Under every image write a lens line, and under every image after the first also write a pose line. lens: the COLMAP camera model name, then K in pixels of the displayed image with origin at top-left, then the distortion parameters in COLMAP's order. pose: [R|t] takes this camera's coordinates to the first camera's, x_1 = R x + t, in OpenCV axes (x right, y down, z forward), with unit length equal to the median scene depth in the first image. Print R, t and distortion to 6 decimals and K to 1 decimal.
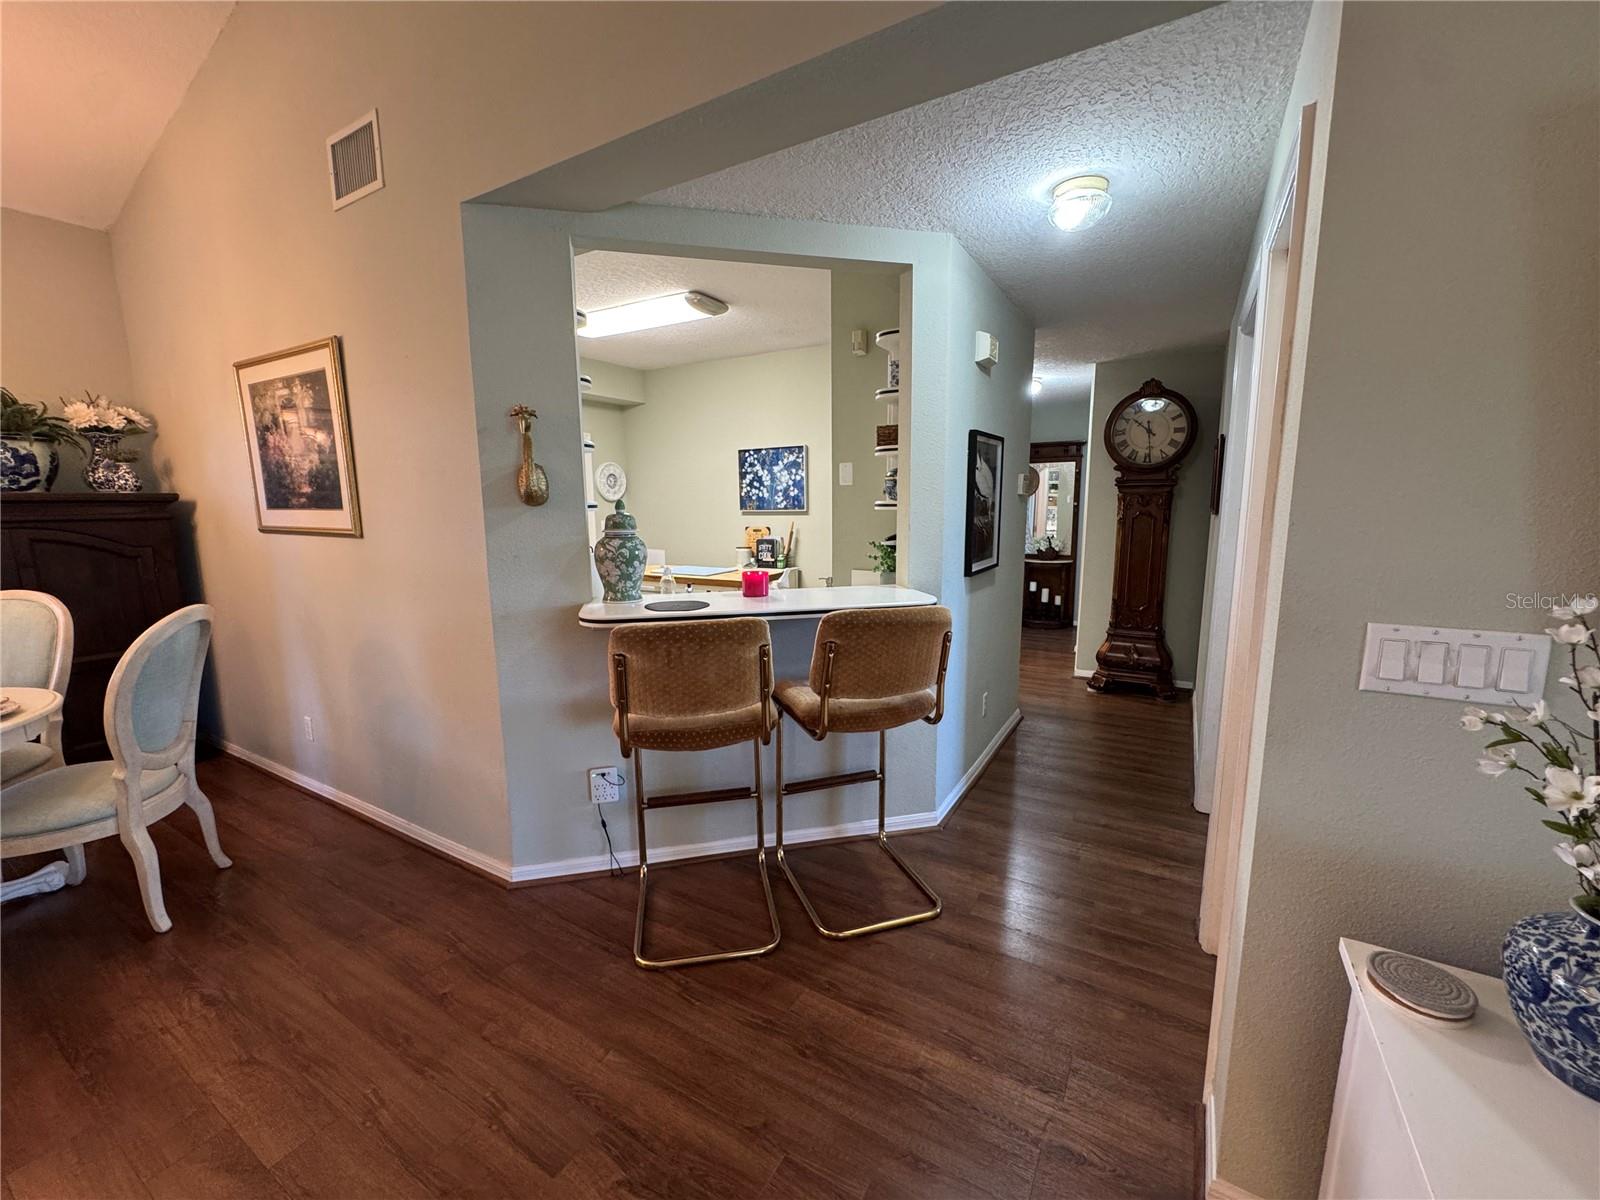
lens RADIAL K [[640.5, 0, 802.2], [0, 640.5, 601.1], [0, 0, 1]] dist [-0.003046, 0.000292]
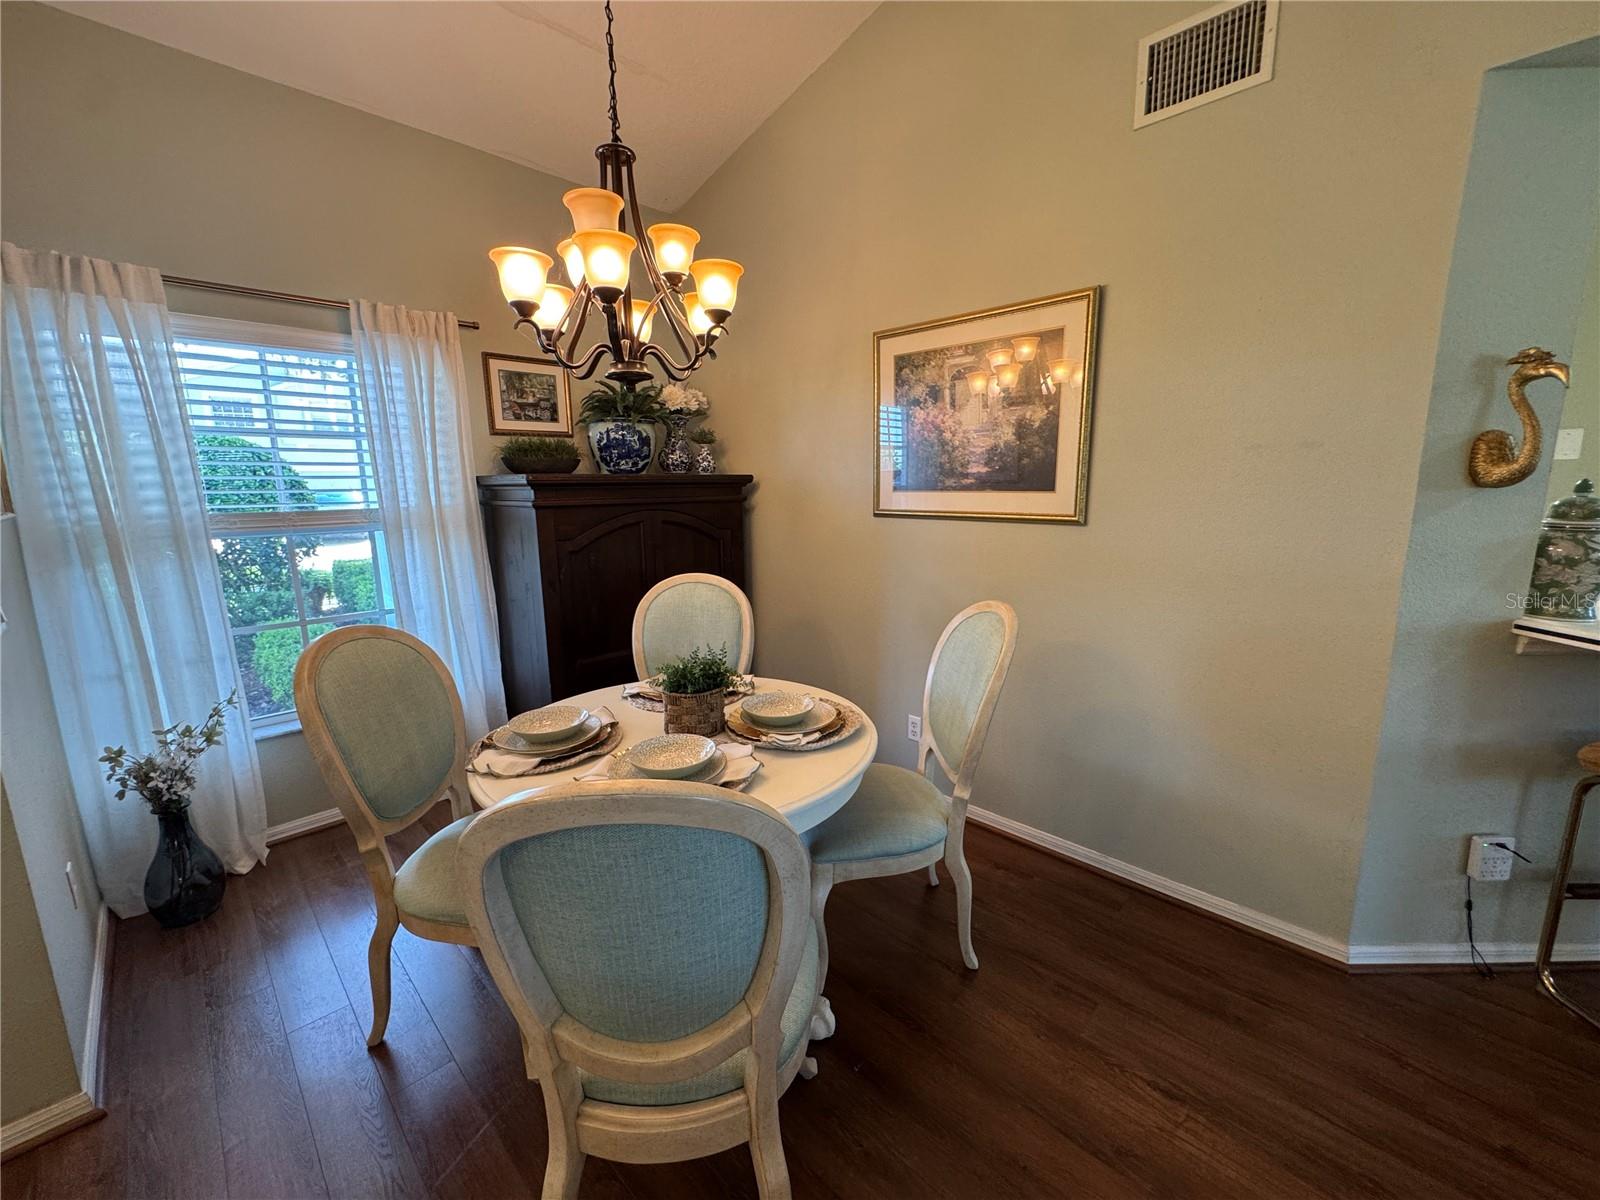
lens RADIAL K [[640.5, 0, 801.1], [0, 640.5, 600.2], [0, 0, 1]] dist [-0.003046, 0.000292]
pose [[0.970529, 0.040113, -0.237622, -0.755647], [-0.033581, 0.998940, 0.031476, -0.010670], [0.238633, -0.022569, 0.970848, 0.063868]]
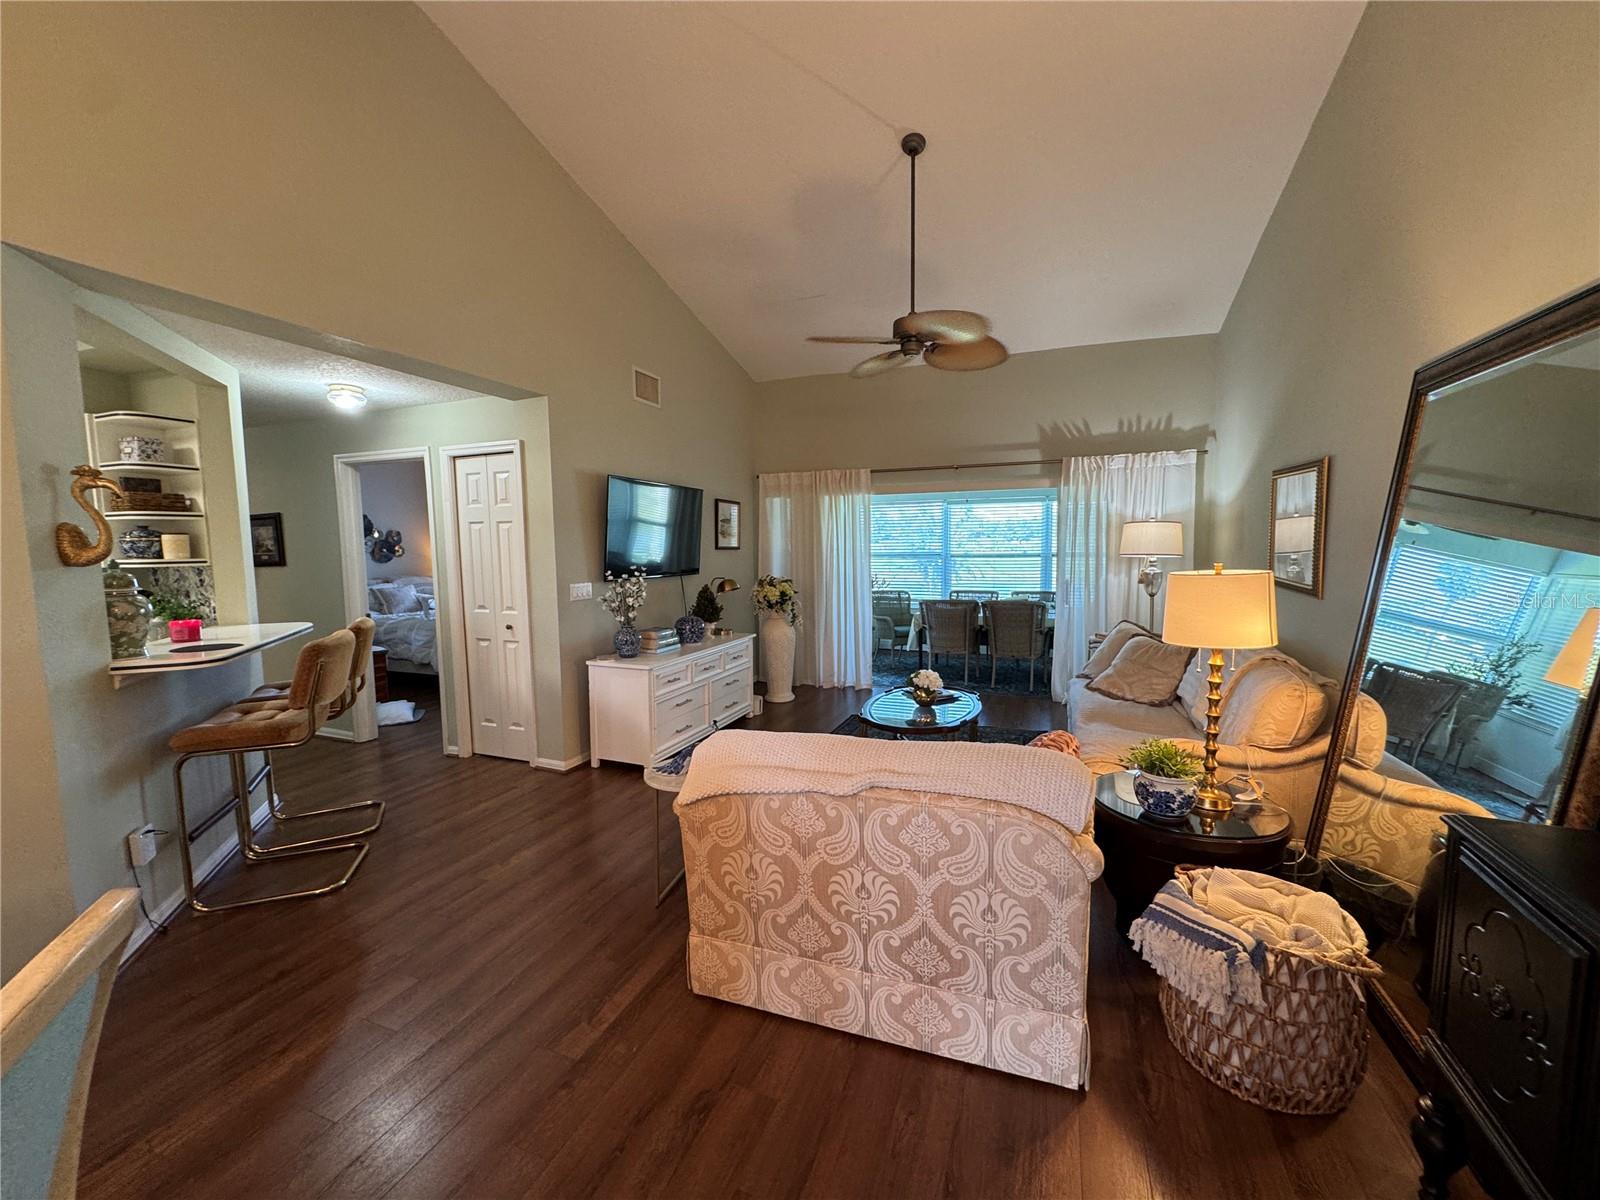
lens RADIAL K [[640.5, 0, 800.6], [0, 640.5, 599.2], [0, 0, 1]] dist [-0.003046, 0.000292]
pose [[-0.158456, -0.076370, 0.984408, -1.140911], [0.163716, 0.981171, 0.102471, -0.016190], [-0.973698, 0.177401, -0.142970, 0.068610]]
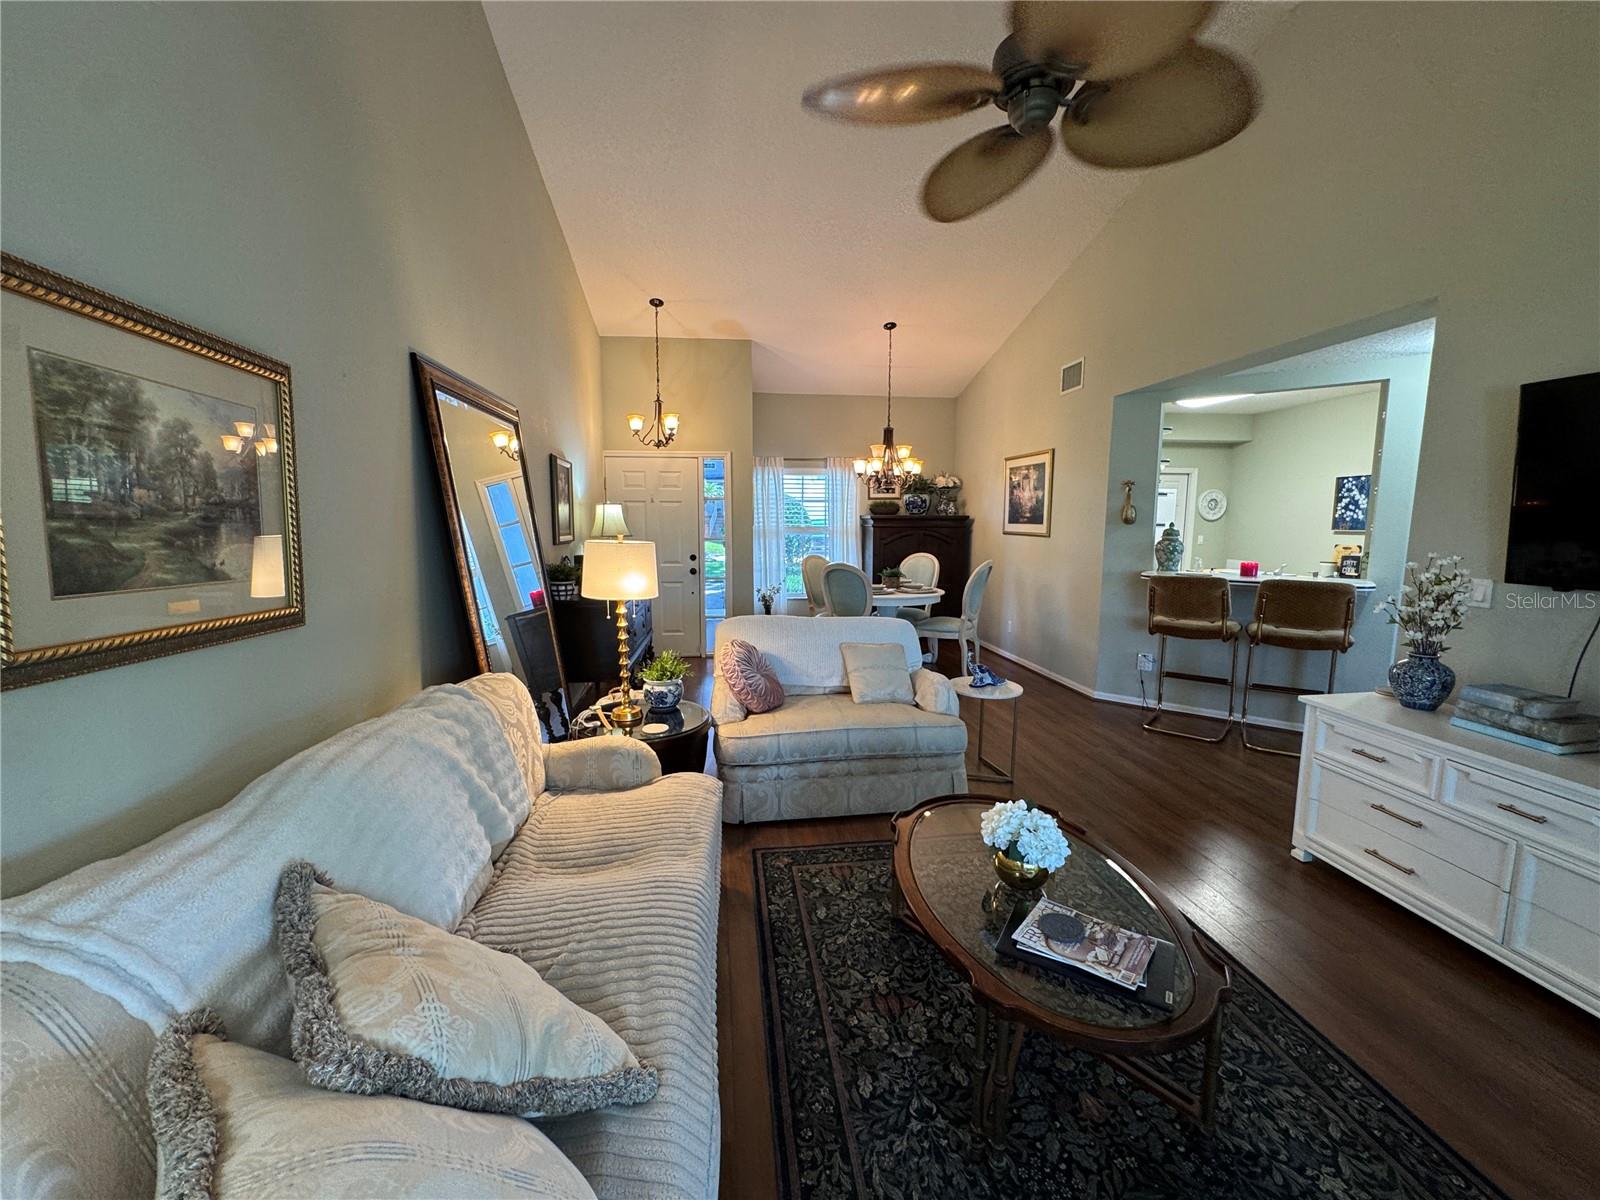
lens RADIAL K [[640.5, 0, 799.9], [0, 640.5, 599.7], [0, 0, 1]] dist [-0.003046, 0.000292]
pose [[0.615470, 0.107930, -0.780735, 0.468685], [-0.128059, 0.991111, 0.036061, 0.128749], [0.777687, 0.077786, 0.623820, -0.912989]]
